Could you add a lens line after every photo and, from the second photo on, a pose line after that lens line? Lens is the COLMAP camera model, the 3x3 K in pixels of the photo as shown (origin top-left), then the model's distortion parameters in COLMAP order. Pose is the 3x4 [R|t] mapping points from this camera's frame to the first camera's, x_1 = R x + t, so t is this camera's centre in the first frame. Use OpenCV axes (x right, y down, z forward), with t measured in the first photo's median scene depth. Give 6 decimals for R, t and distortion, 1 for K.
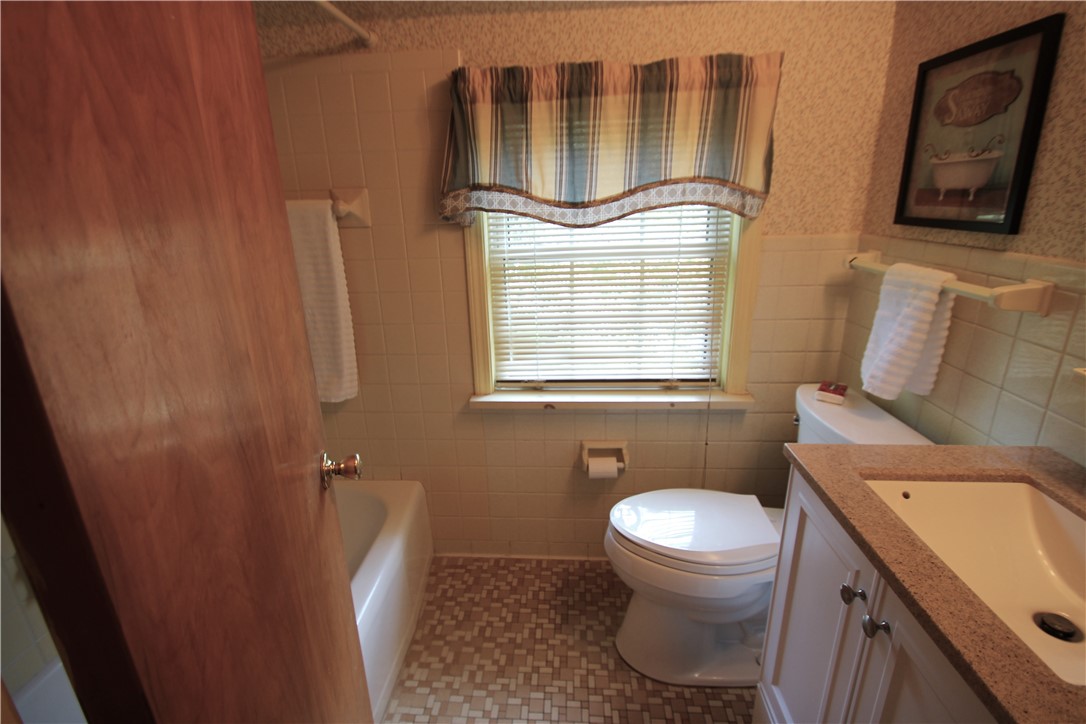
lens RADIAL K [[507.4, 0, 533.9], [0, 507.4, 368.5], [0, 0, 1]] dist [0.005663, -0.013546]
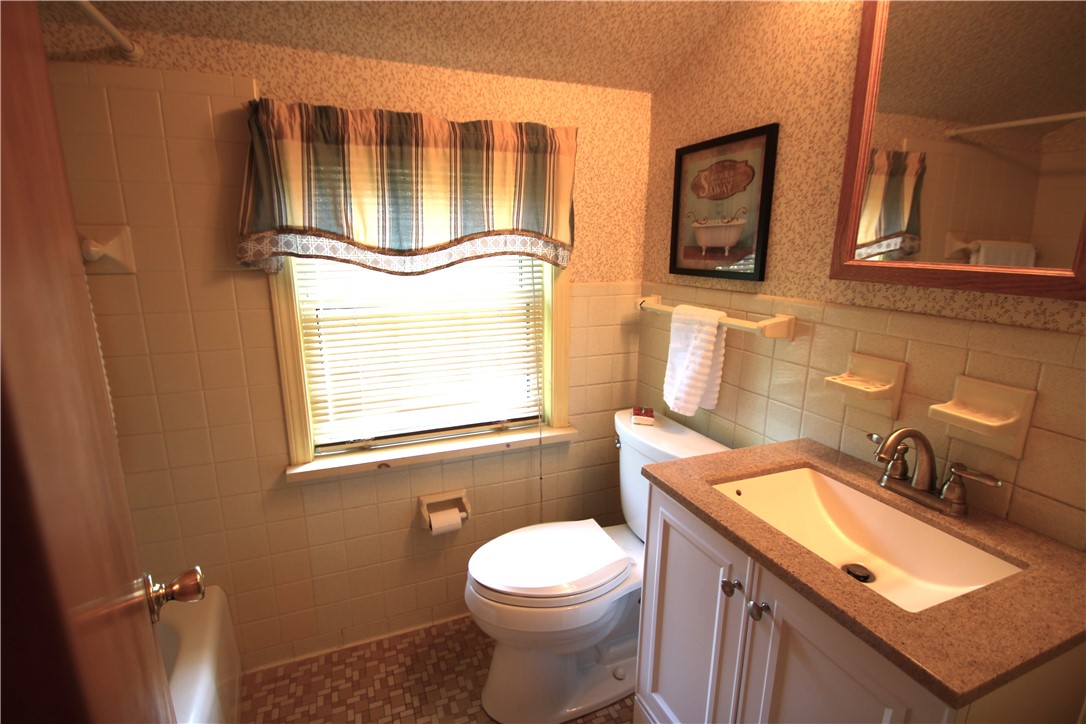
lens RADIAL K [[507.4, 0, 544.1], [0, 507.4, 367.6], [0, 0, 1]] dist [0.005663, -0.013546]
pose [[0.901550, -0.072897, 0.426490, -0.105701], [0.110852, 0.991721, -0.064819, -0.011729], [-0.418234, 0.105714, 0.902167, 0.038115]]
